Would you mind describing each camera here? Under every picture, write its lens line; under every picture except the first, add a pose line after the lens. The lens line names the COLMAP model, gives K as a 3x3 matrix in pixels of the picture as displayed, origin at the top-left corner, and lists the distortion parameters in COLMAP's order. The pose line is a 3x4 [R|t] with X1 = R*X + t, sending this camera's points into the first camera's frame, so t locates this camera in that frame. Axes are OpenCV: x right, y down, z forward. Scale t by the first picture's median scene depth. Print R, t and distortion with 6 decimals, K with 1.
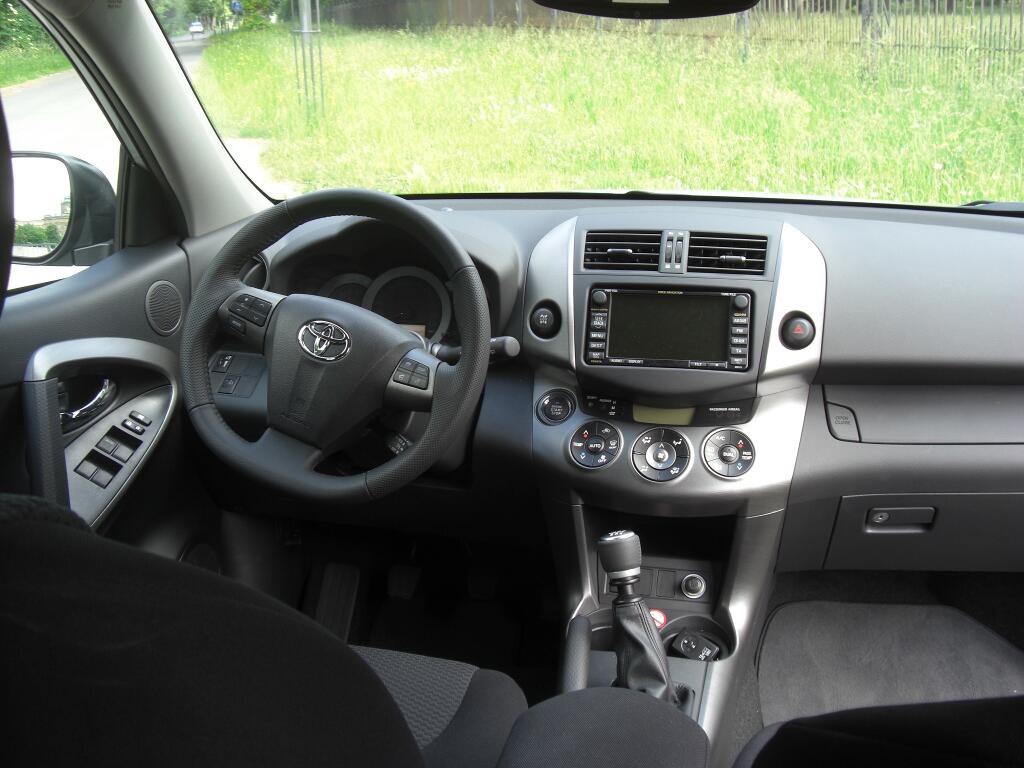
lens RADIAL K [[1104.5, 0, 512.0], [0, 1104.5, 384.0], [0, 0, 1]] dist [-0.205823, 0.209543]
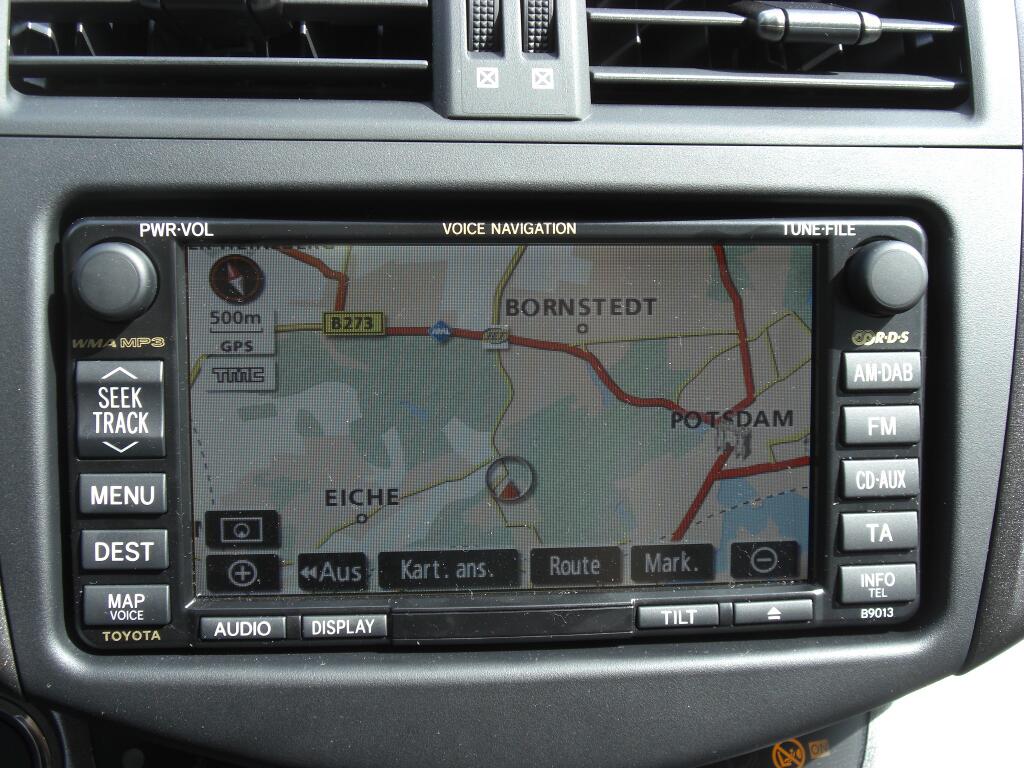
lens RADIAL K [[1338.8, 0, 512.0], [0, 1338.8, 384.0], [0, 0, 1]] dist [-0.084817, 0.010336]
pose [[0.949876, -0.109799, 0.292710, 0.076394], [0.026768, 0.961421, 0.273776, -0.118539], [-0.311478, -0.252218, 0.916170, 0.786976]]
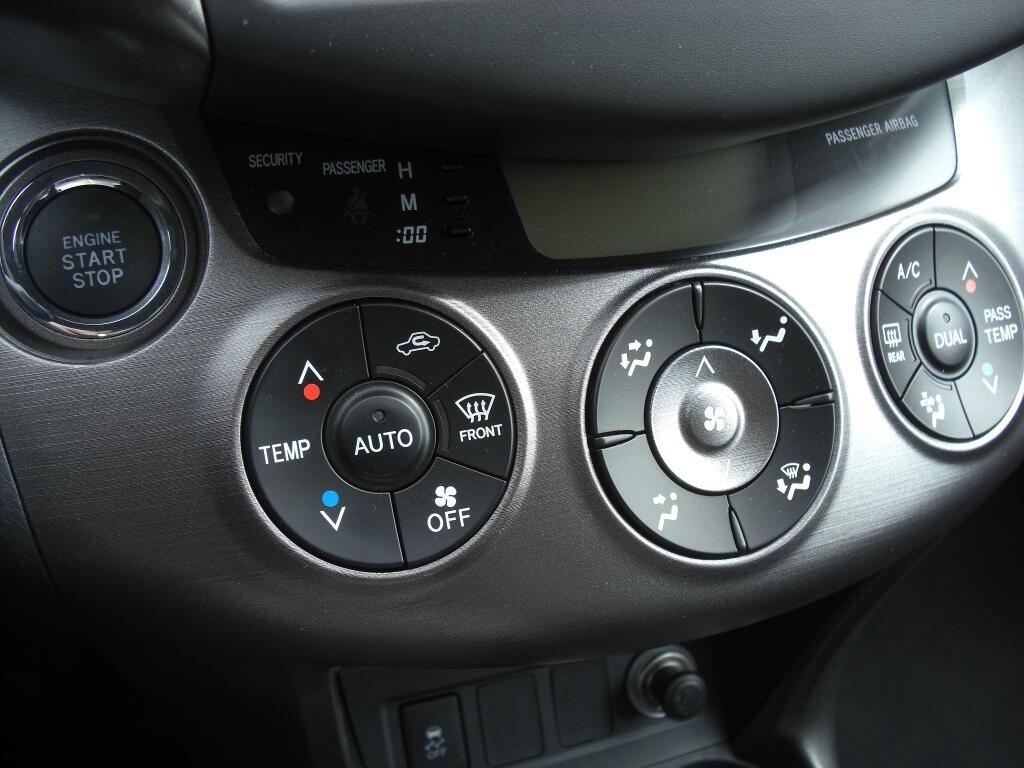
lens RADIAL K [[1104.5, 0, 512.0], [0, 1104.5, 384.0], [0, 0, 1]] dist [-0.205823, 0.209543]
pose [[0.842715, -0.281069, 0.459163, 0.011127], [0.071641, 0.903856, 0.421796, -0.029152], [-0.533571, -0.322559, 0.781829, 0.845478]]
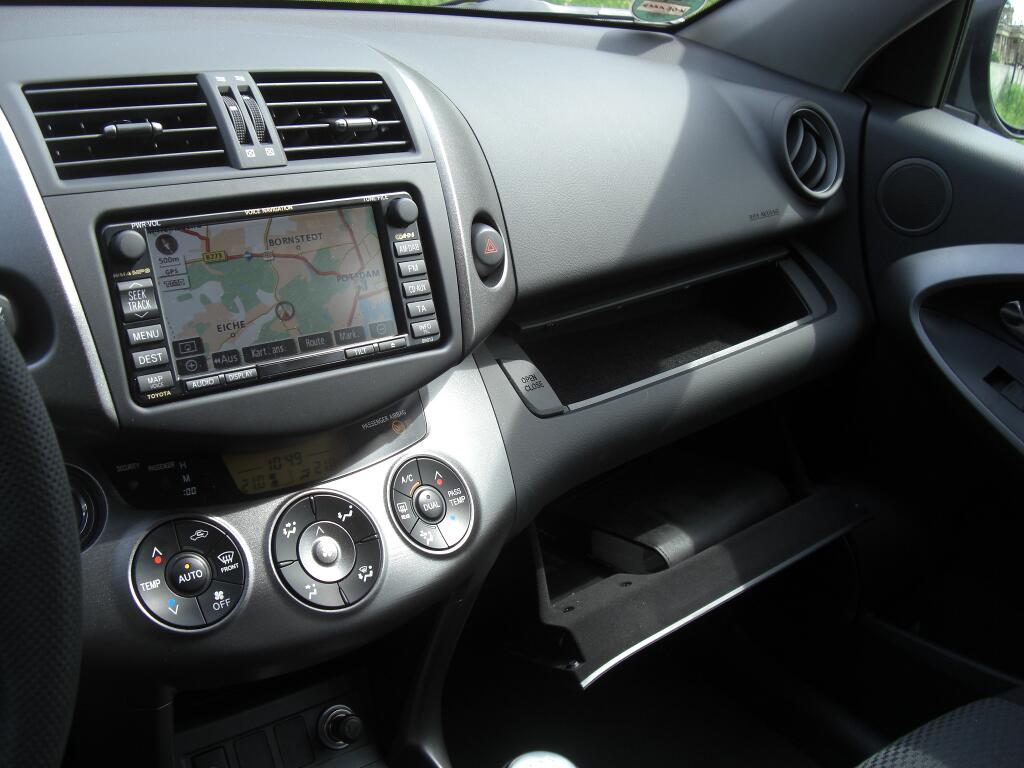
lens RADIAL K [[1104.5, 0, 512.0], [0, 1104.5, 384.0], [0, 0, 1]] dist [-0.205823, 0.209543]
pose [[0.625798, -0.249368, 0.739048, -0.148096], [0.115668, 0.966709, 0.228242, -0.104582], [-0.771361, -0.057349, 0.633809, 0.623896]]
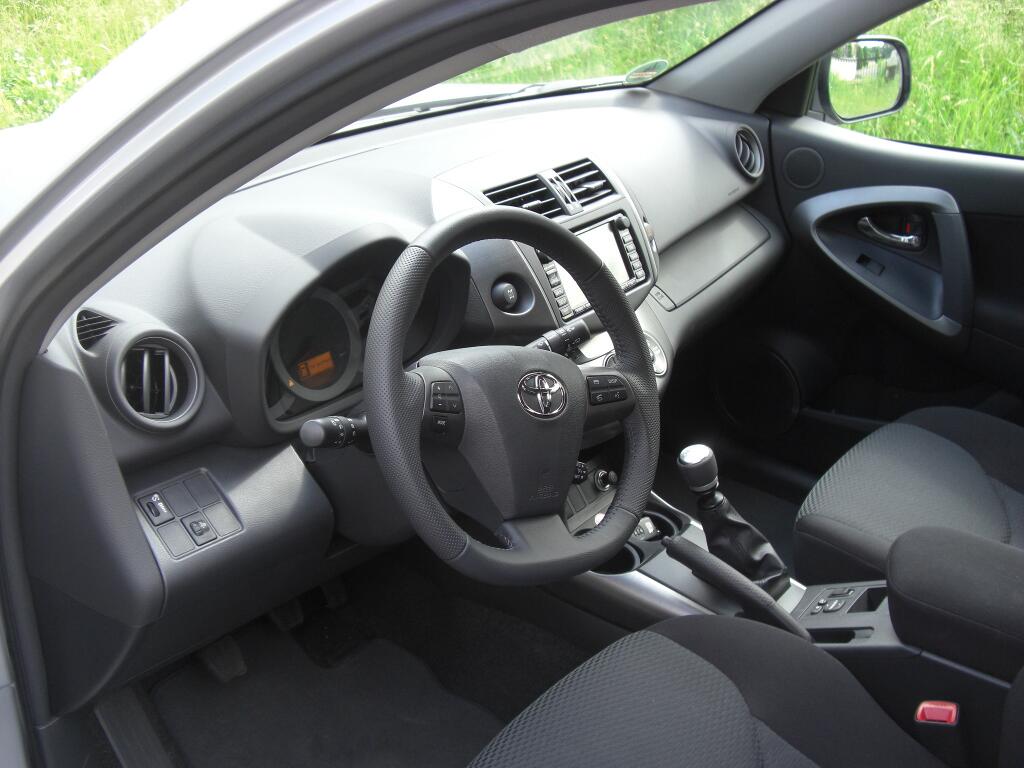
lens RADIAL K [[1104.5, 0, 512.0], [0, 1104.5, 384.0], [0, 0, 1]] dist [-0.205823, 0.209543]
pose [[0.436010, -0.374773, 0.818193, -0.789266], [0.231128, 0.925300, 0.300666, -0.276638], [-0.869756, 0.058014, 0.490061, 0.552375]]
